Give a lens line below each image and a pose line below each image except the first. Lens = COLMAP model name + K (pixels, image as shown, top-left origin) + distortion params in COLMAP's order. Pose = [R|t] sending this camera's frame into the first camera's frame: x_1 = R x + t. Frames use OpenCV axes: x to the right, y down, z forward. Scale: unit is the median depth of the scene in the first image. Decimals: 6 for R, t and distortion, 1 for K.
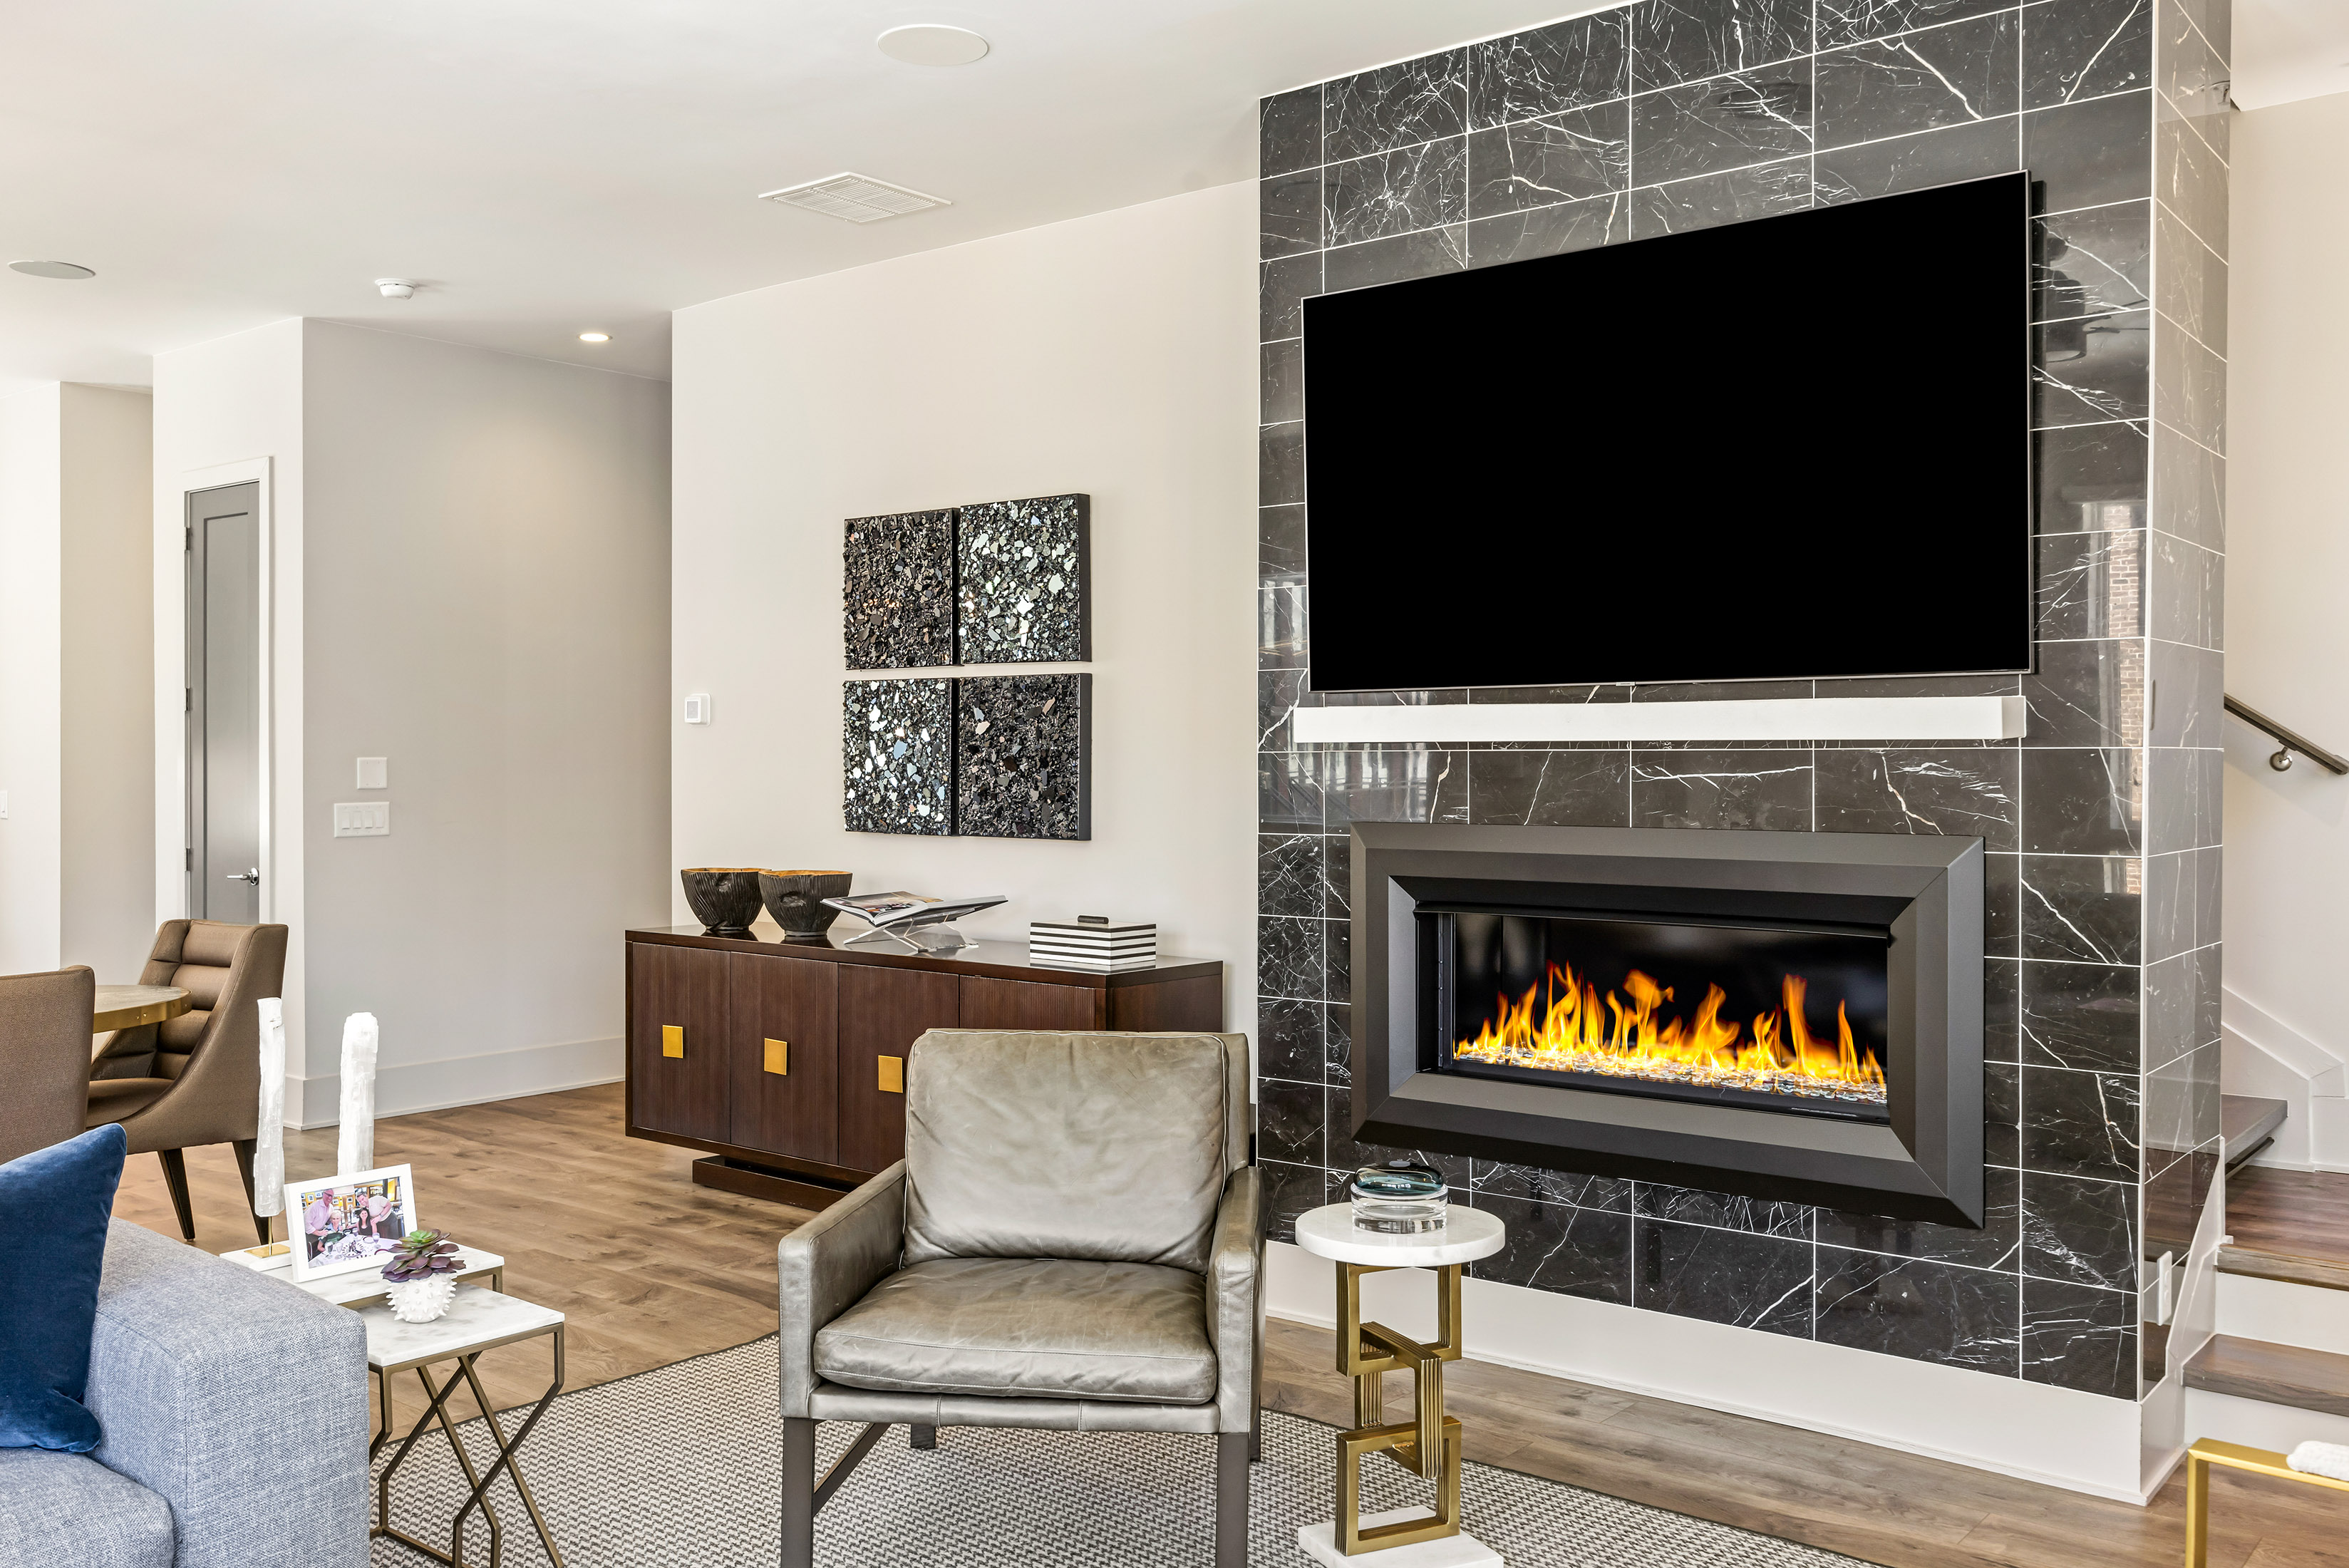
lens RADIAL K [[1991.2, 0, 1174.5], [0, 1991.2, 784.0], [0, 0, 1]] dist [-0.006569, -0.001724]
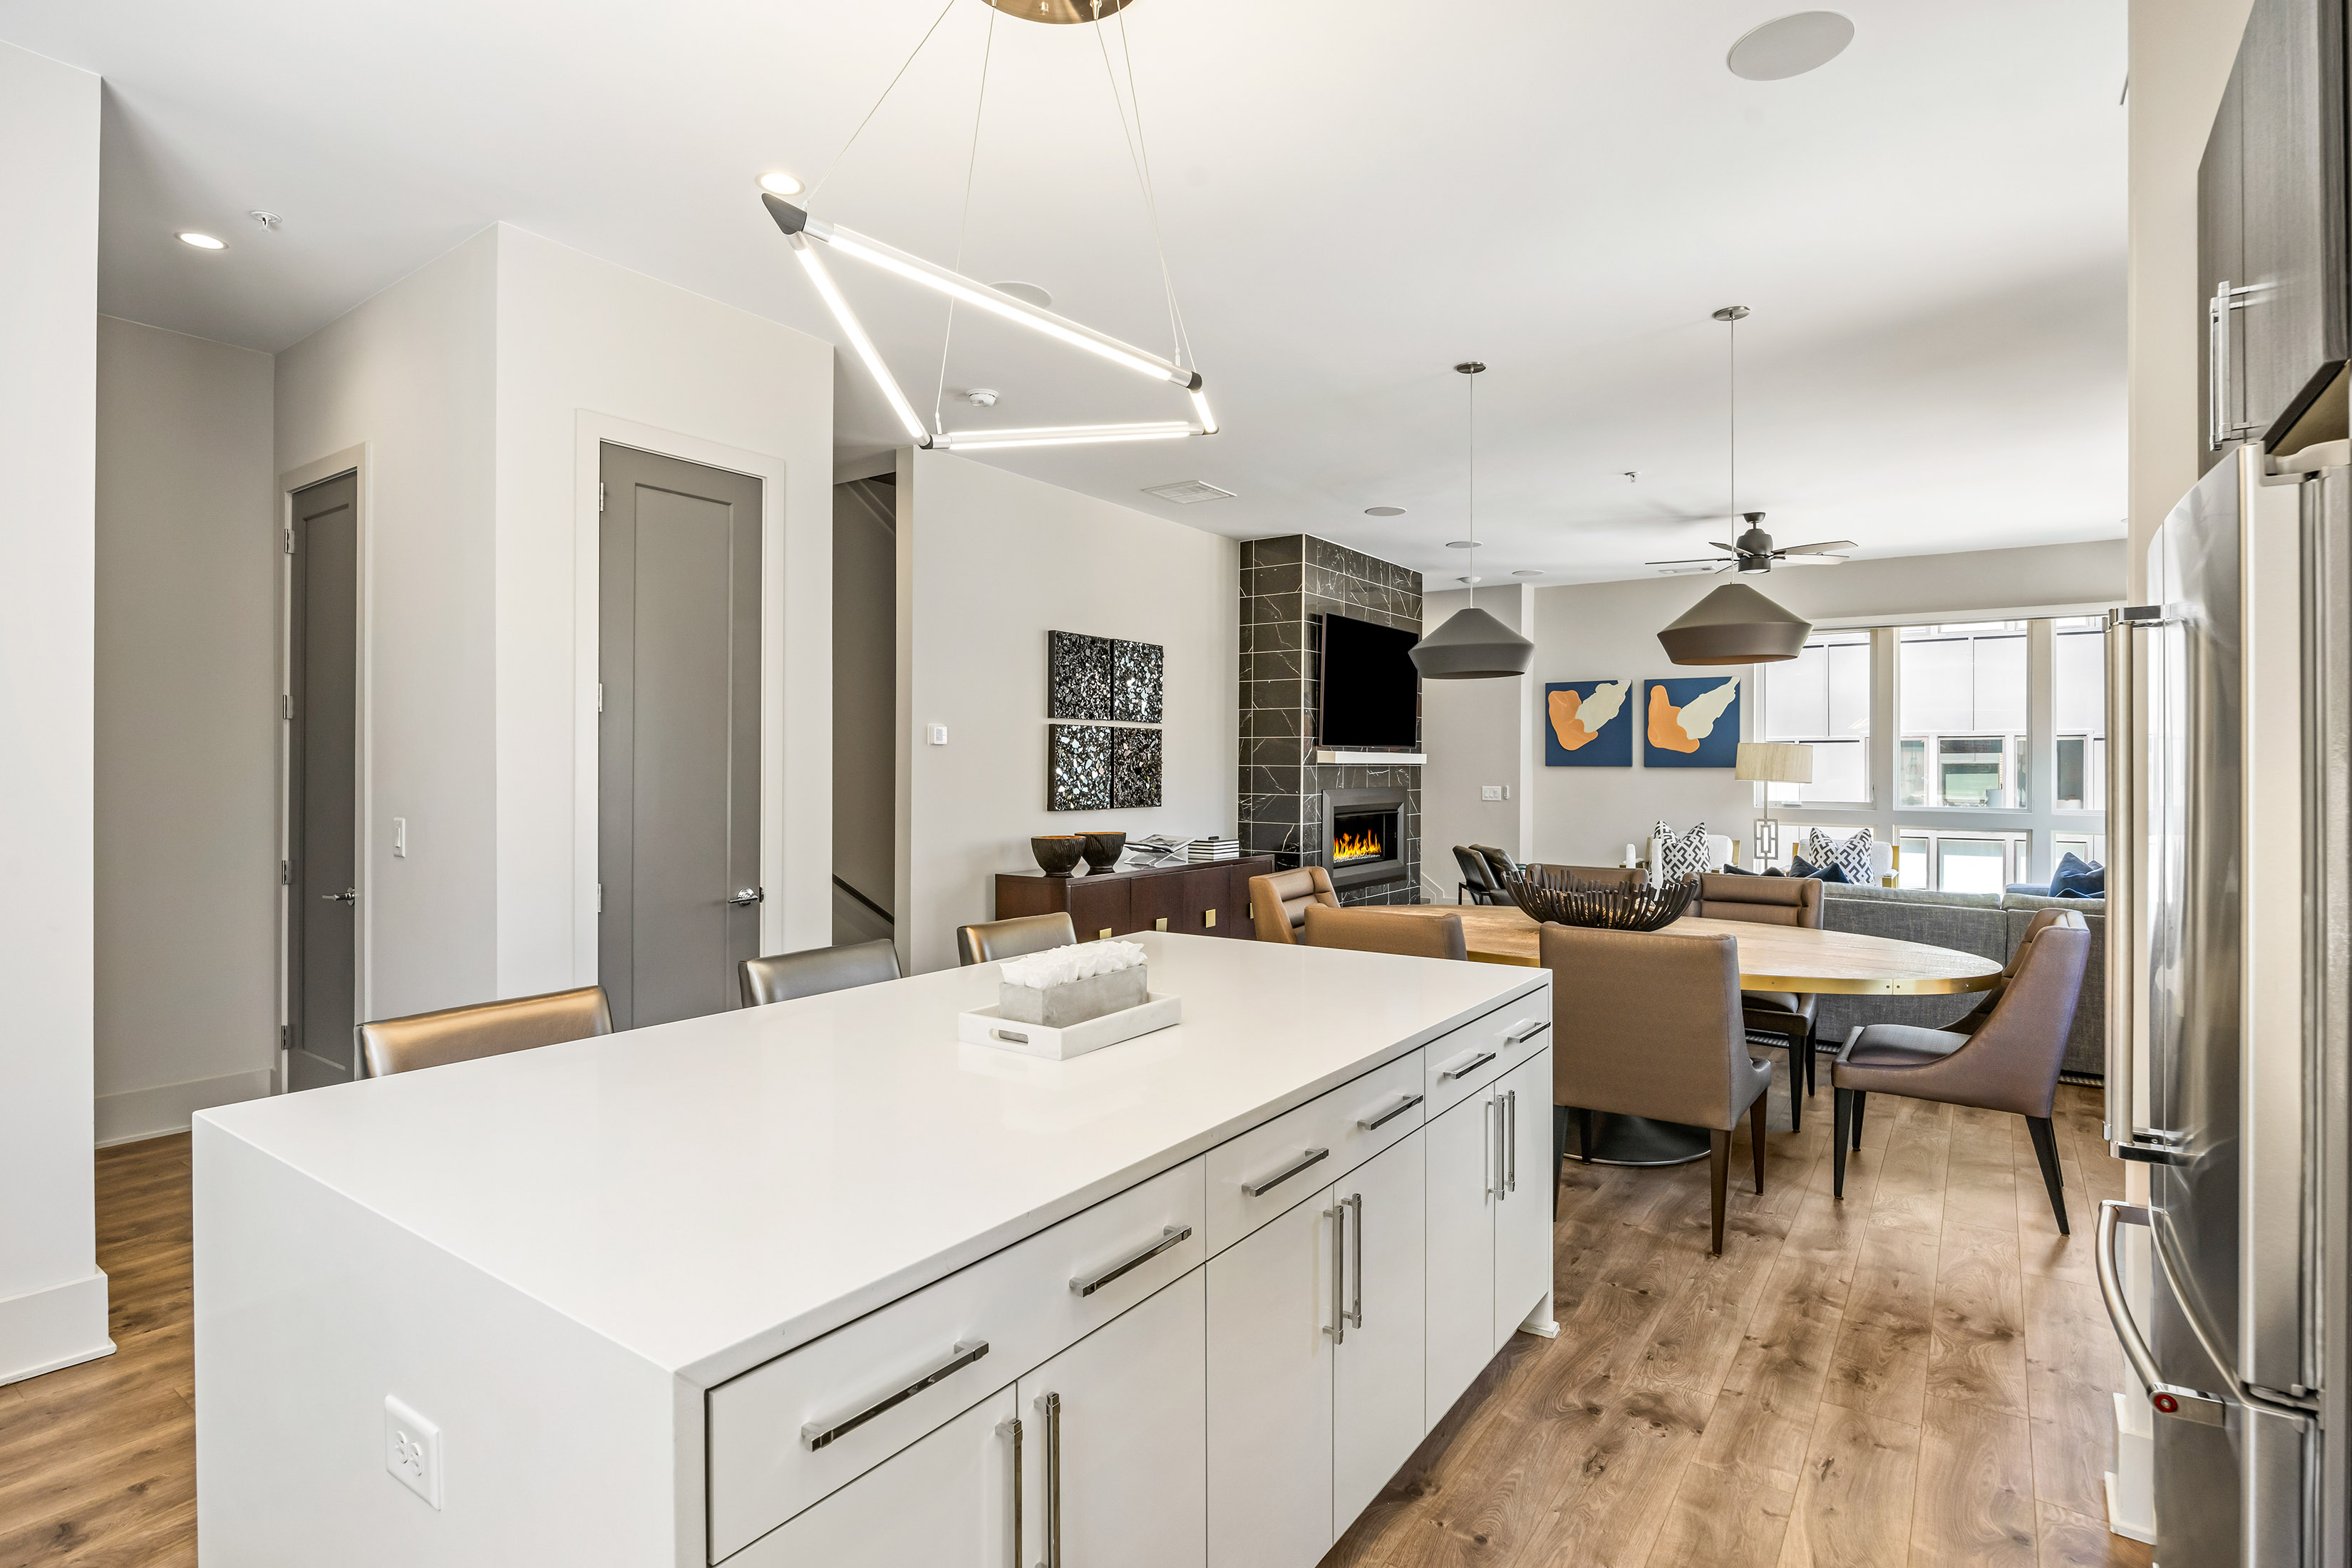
lens RADIAL K [[1176.6, 0, 1163.9], [0, 1176.6, 772.9], [0, 0, 1]] dist [0.000535, -0.000028]
pose [[-0.051350, -0.010853, 0.998622, -1.255529], [0.007651, 0.999907, 0.011260, -0.021239], [-0.998651, 0.008219, -0.051263, 1.009880]]
